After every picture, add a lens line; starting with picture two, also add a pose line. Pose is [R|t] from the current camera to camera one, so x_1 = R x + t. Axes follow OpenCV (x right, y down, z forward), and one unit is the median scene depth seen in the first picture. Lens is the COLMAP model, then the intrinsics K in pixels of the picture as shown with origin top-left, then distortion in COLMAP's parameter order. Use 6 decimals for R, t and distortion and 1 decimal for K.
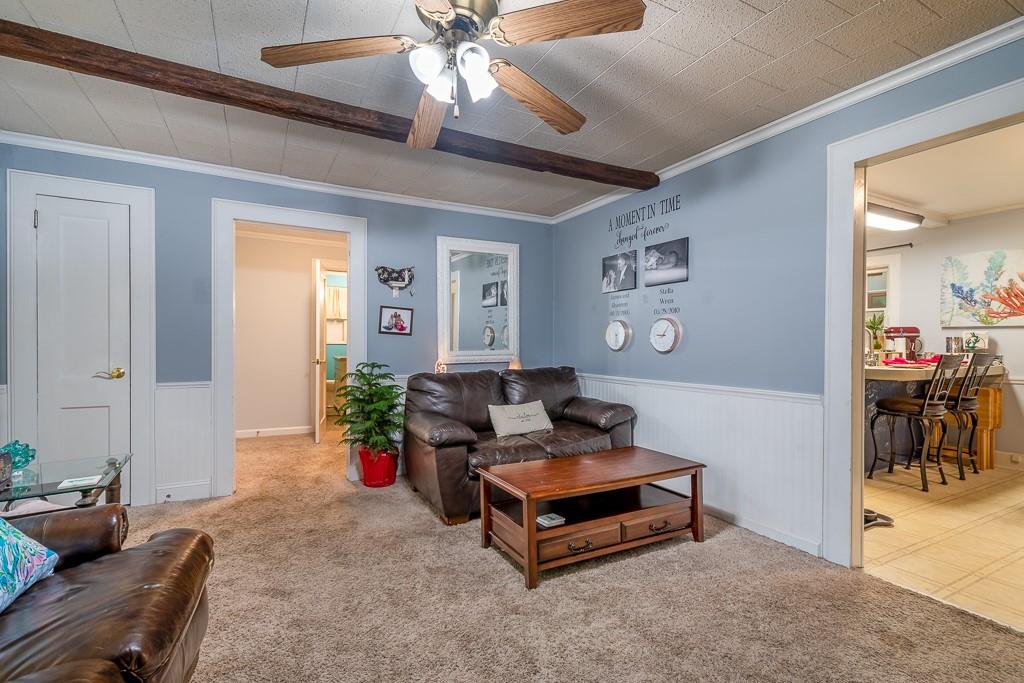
lens RADIAL K [[475.2, 0, 512.0], [0, 475.2, 341.5], [0, 0, 1]] dist [-0.000158, -0.000354]
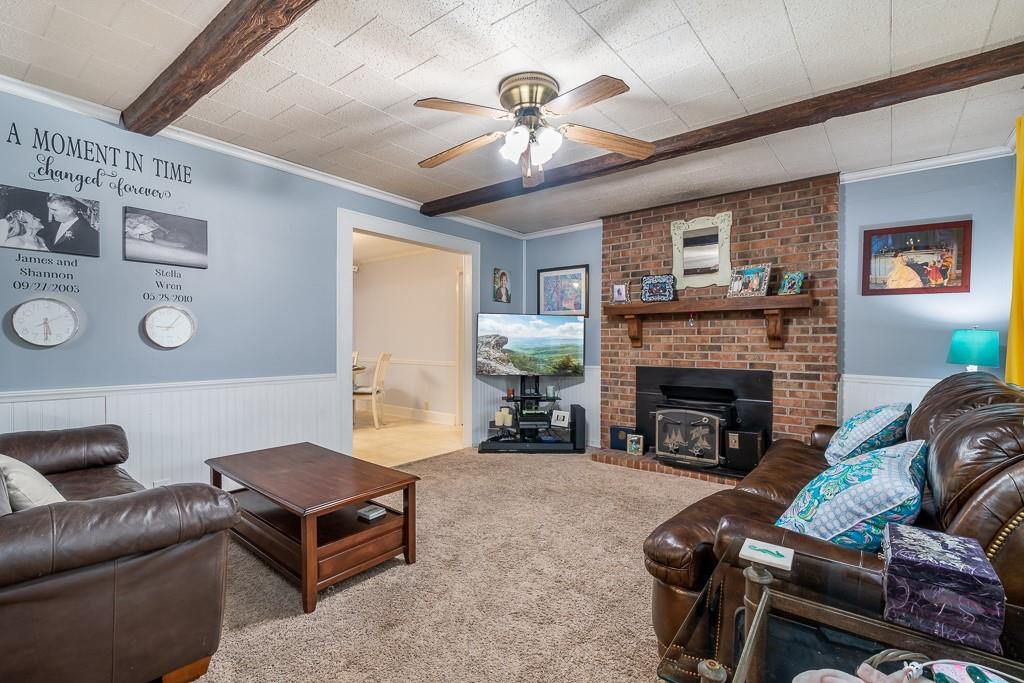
lens RADIAL K [[475.2, 0, 512.0], [0, 475.2, 341.5], [0, 0, 1]] dist [-0.000158, -0.000354]
pose [[-0.402983, -0.003868, 0.915199, -0.655955], [-0.010274, 0.999947, -0.000298, 0.006430], [-0.915150, -0.009523, -0.403001, 0.763528]]
